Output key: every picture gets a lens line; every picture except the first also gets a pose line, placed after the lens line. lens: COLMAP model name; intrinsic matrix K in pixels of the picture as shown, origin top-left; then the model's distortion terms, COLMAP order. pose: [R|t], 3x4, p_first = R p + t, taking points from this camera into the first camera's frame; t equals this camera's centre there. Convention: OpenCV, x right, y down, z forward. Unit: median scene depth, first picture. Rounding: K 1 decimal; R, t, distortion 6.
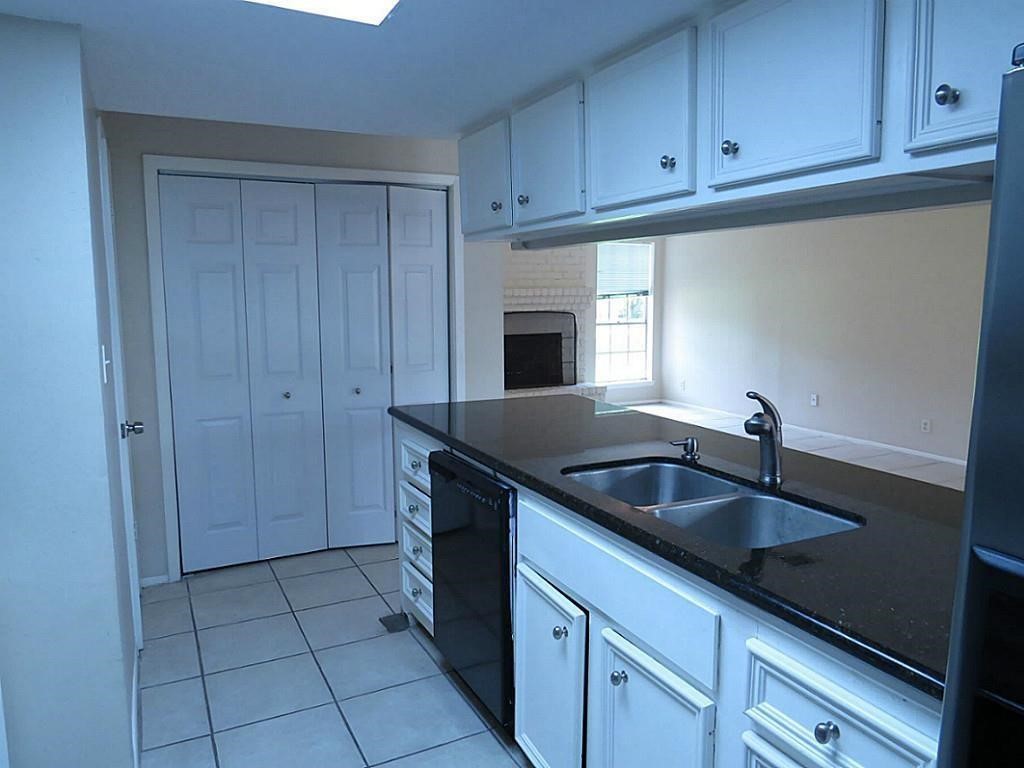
lens RADIAL K [[729.0, 0, 512.0], [0, 729.0, 384.0], [0, 0, 1]] dist [-0.022225, -0.003958]
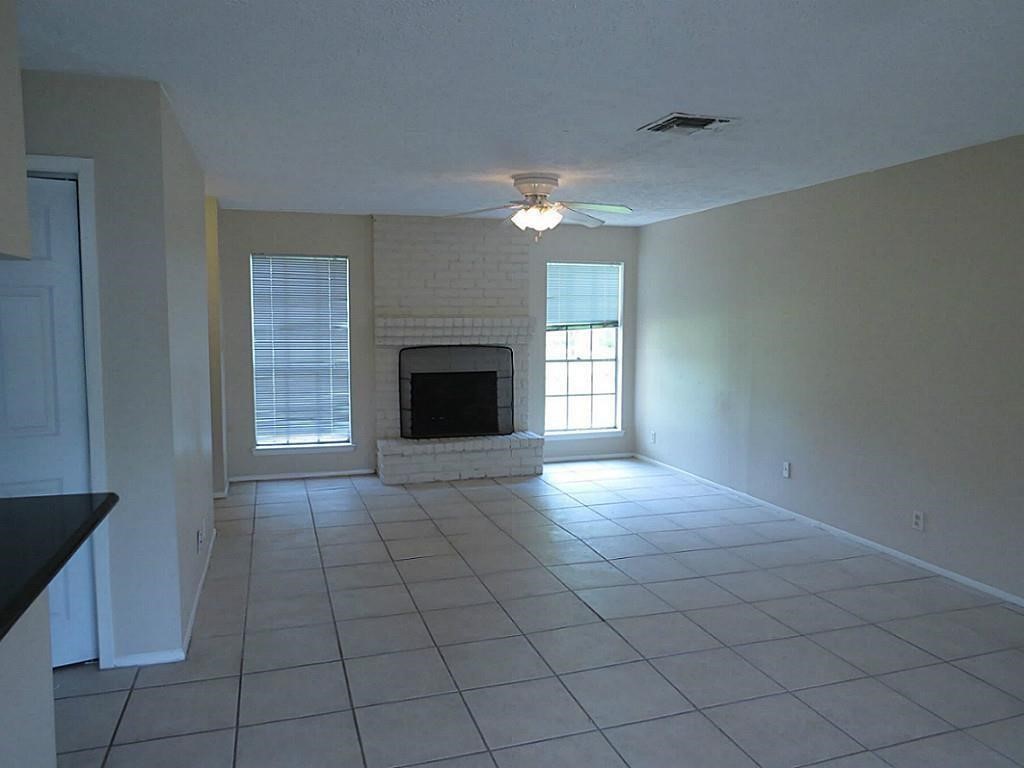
lens RADIAL K [[729.0, 0, 512.0], [0, 729.0, 384.0], [0, 0, 1]] dist [-0.022225, -0.003958]
pose [[0.988452, 0.021137, -0.150051, 0.210542], [-0.026735, 0.999016, -0.035393, -0.026888], [0.149155, 0.038996, 0.988045, 0.185303]]
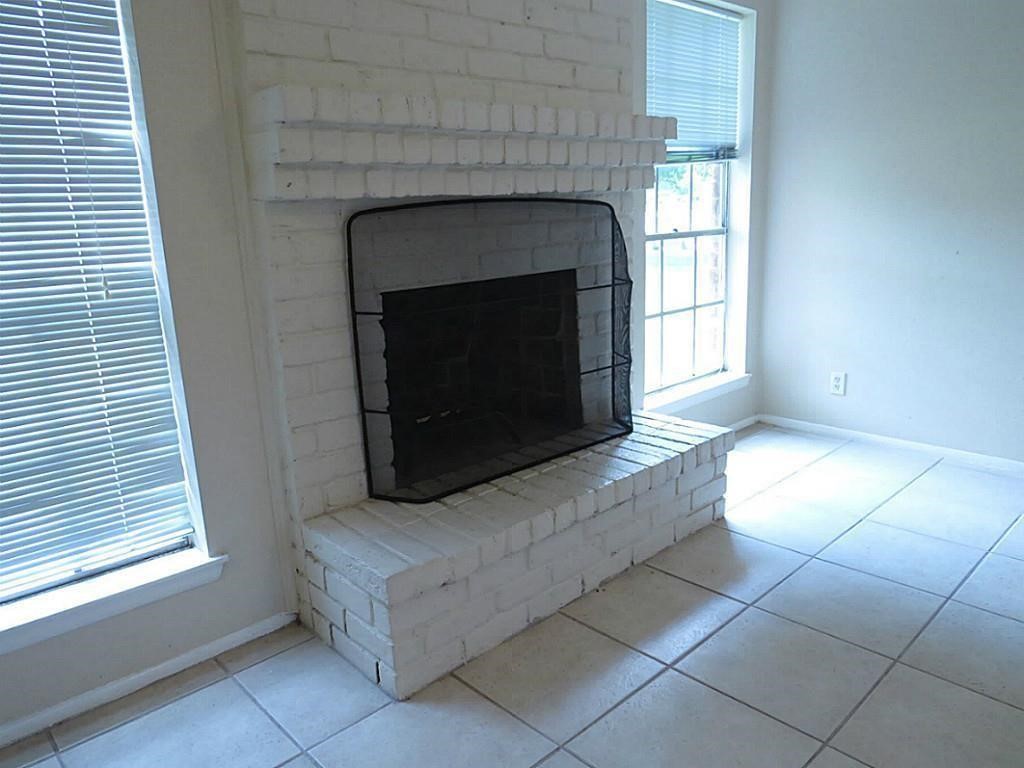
lens RADIAL K [[729.0, 0, 512.0], [0, 729.0, 384.0], [0, 0, 1]] dist [-0.022225, -0.003958]
pose [[0.958741, -0.098087, 0.266822, -0.045620], [0.071827, 0.991717, 0.106480, -0.056743], [-0.275057, -0.082922, 0.957845, 0.707775]]
